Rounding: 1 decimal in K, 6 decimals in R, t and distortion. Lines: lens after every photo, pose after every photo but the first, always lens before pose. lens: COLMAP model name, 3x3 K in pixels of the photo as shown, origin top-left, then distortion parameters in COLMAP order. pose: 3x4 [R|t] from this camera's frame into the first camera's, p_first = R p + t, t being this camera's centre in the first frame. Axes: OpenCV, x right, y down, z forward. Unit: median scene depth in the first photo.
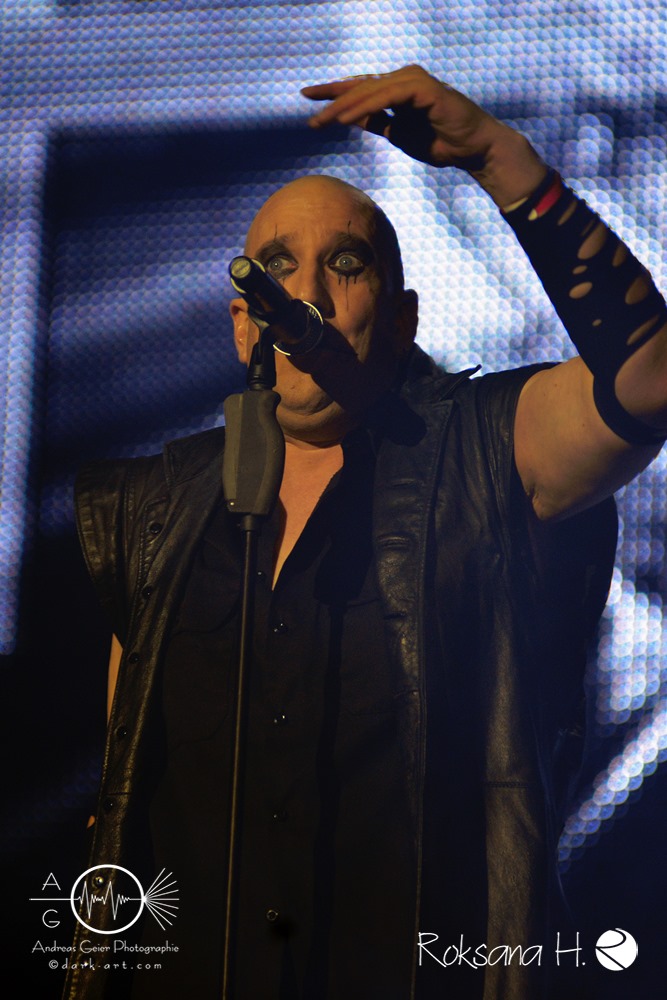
lens RADIAL K [[5865.8, 0, 333.2], [0, 5865.8, 500.9], [0, 0, 1]] dist [-0.378703, 0.000000]
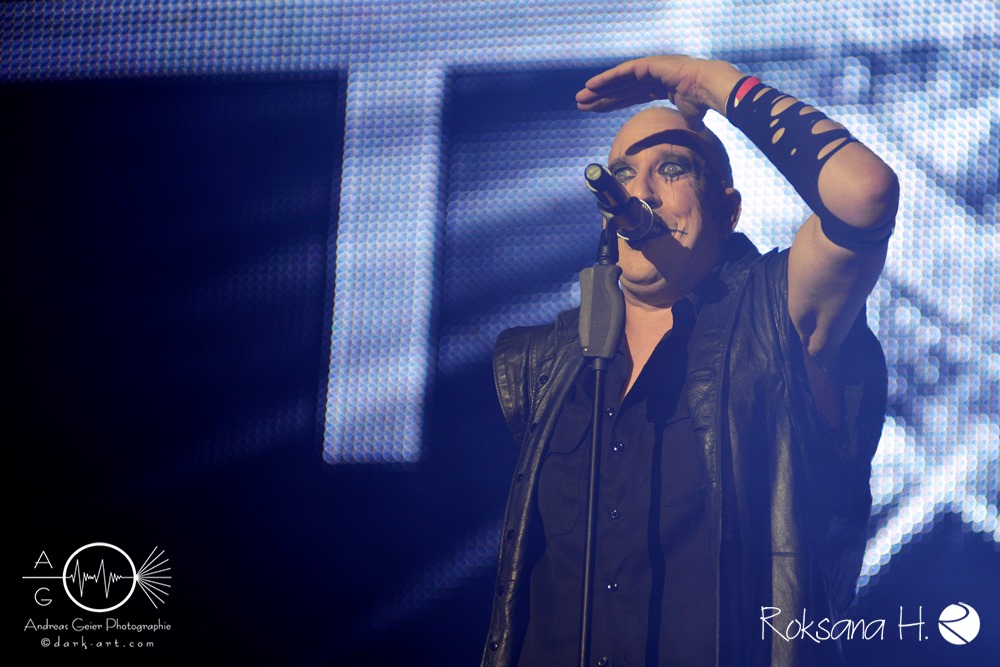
lens RADIAL K [[5865.8, 0, 500.1], [0, 5865.8, 332.7], [0, 0, 1]] dist [-0.378703, 0.000000]
pose [[0.999855, 0.002871, -0.016802, -0.013771], [-0.002742, 0.999967, 0.007693, -0.013424], [0.016823, -0.007646, 0.999829, -0.333562]]
